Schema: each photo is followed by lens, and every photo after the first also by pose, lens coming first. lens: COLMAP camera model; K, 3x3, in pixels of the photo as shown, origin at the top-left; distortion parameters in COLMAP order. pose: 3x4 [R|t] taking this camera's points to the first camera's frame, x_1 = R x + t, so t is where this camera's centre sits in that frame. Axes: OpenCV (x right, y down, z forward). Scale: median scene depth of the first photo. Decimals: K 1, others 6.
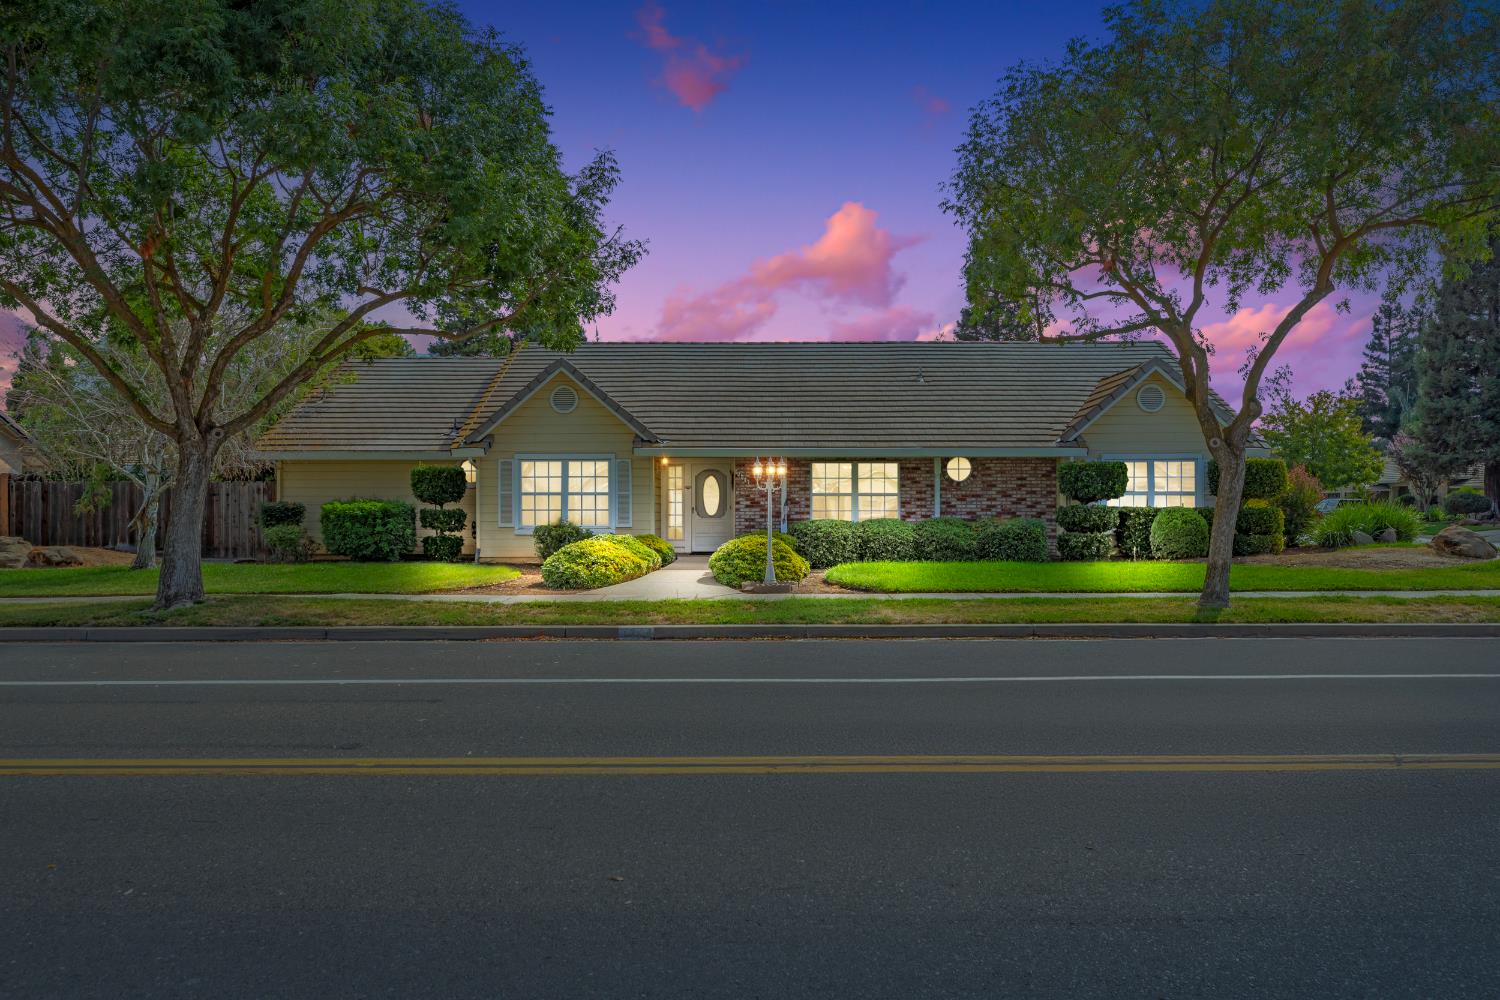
lens RADIAL K [[1131.6, 0, 749.0], [0, 1131.6, 499.7], [0, 0, 1]] dist [-0.000686, -0.000036]
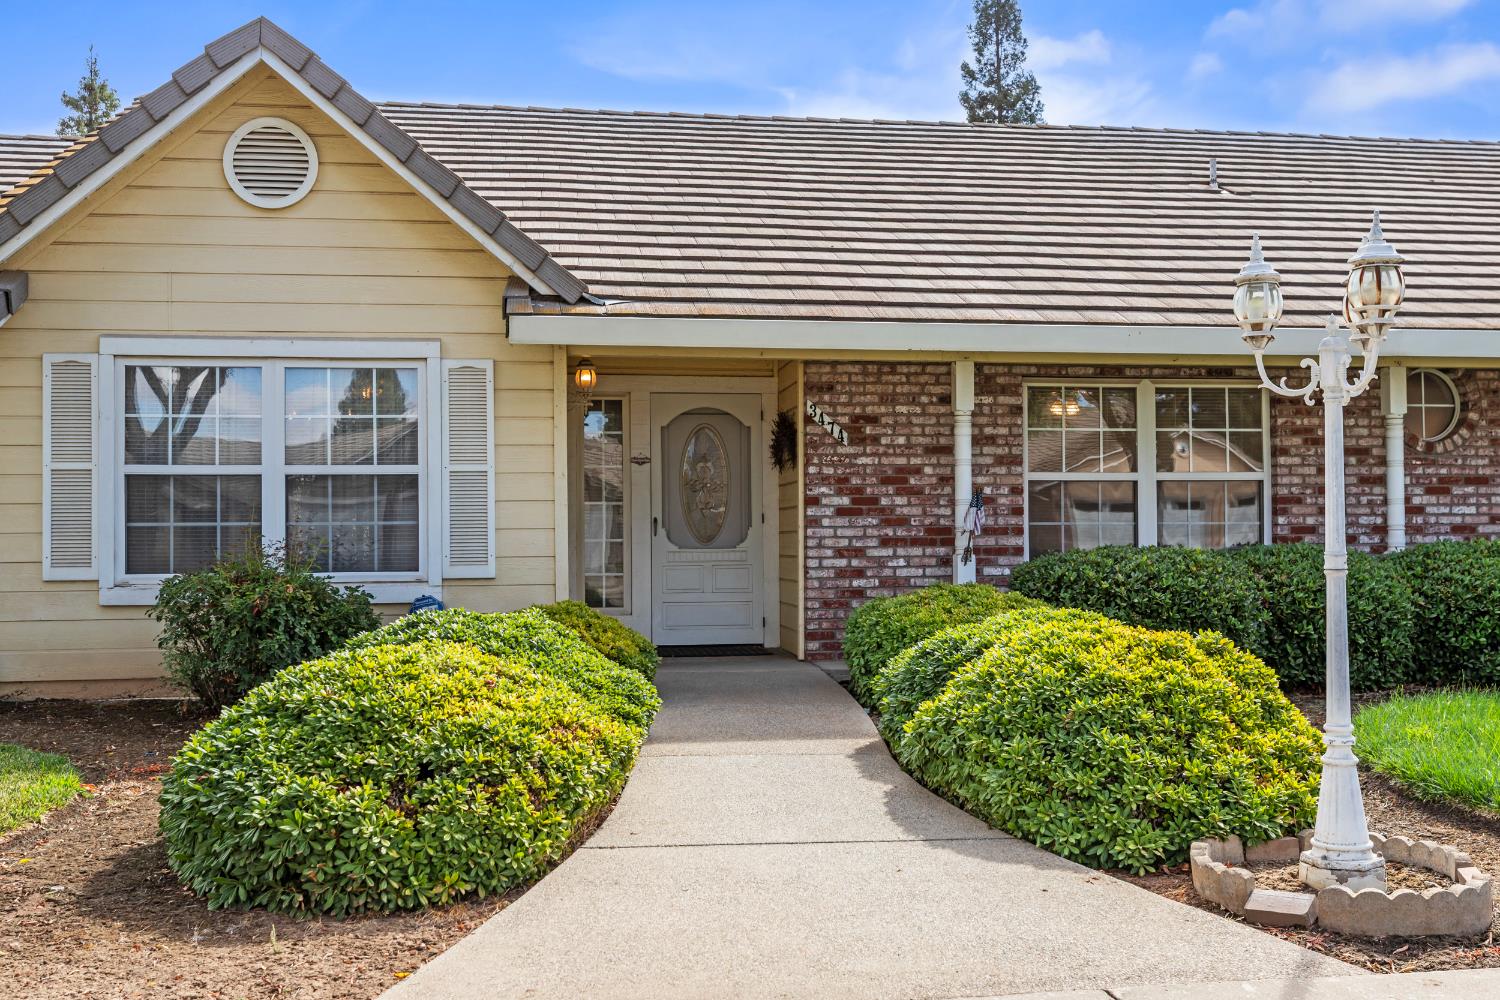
lens RADIAL K [[1504.9, 0, 751.7], [0, 1504.9, 501.1], [0, 0, 1]] dist [-0.002260, 0.000000]
pose [[0.988734, -0.000846, 0.149681, -0.095951], [0.003709, 0.999815, -0.018850, 0.011348], [-0.149638, 0.019193, 0.988555, 0.581019]]
